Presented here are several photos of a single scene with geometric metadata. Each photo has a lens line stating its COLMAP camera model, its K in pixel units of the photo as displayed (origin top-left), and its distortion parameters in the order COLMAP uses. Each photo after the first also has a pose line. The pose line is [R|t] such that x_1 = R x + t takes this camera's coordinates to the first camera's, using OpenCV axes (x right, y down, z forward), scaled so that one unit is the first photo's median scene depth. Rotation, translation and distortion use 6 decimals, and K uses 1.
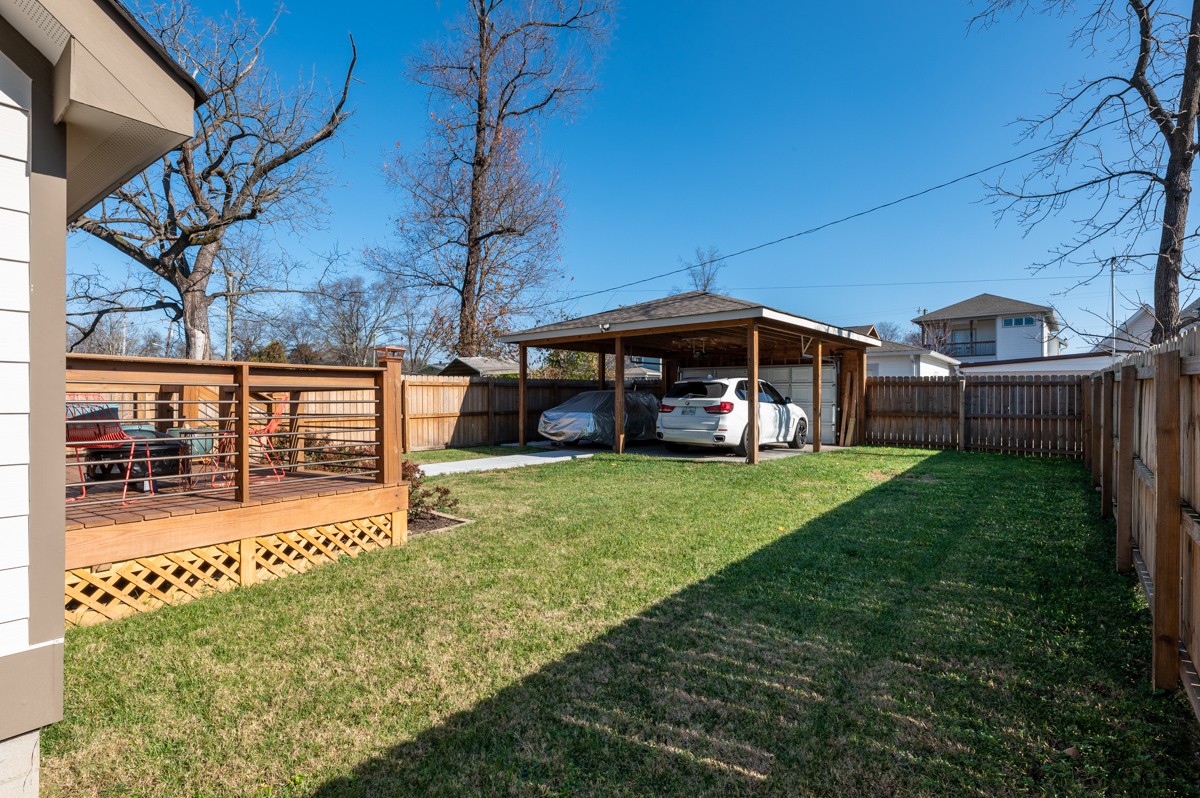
lens RADIAL K [[610.8, 0, 618.5], [0, 610.8, 399.3], [0, 0, 1]] dist [-0.000614, -0.000558]
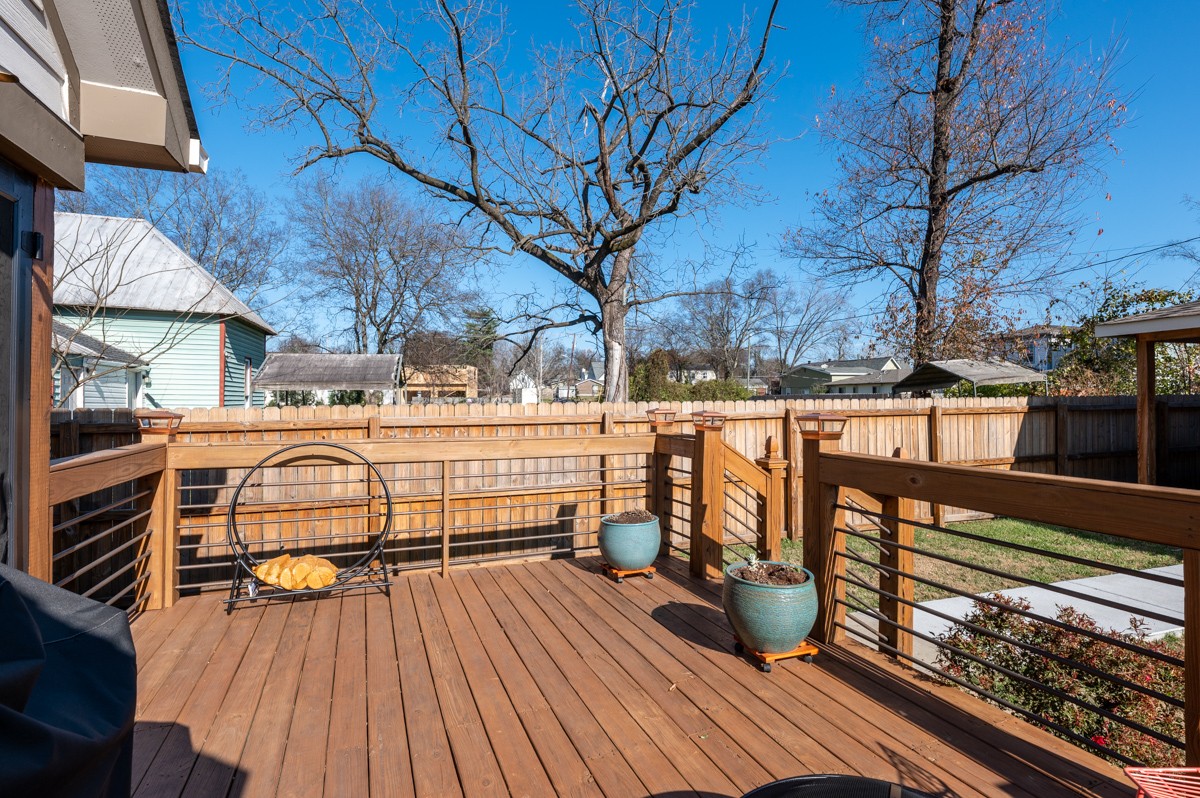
lens RADIAL K [[661.3, 0, 607.9], [0, 661.3, 404.4], [0, 0, 1]] dist [0.000582, -0.001686]
pose [[0.835140, -0.001167, -0.550037, -0.133030], [0.002825, 0.999994, 0.002167, -0.018523], [0.550031, -0.003364, 0.835138, 0.133239]]
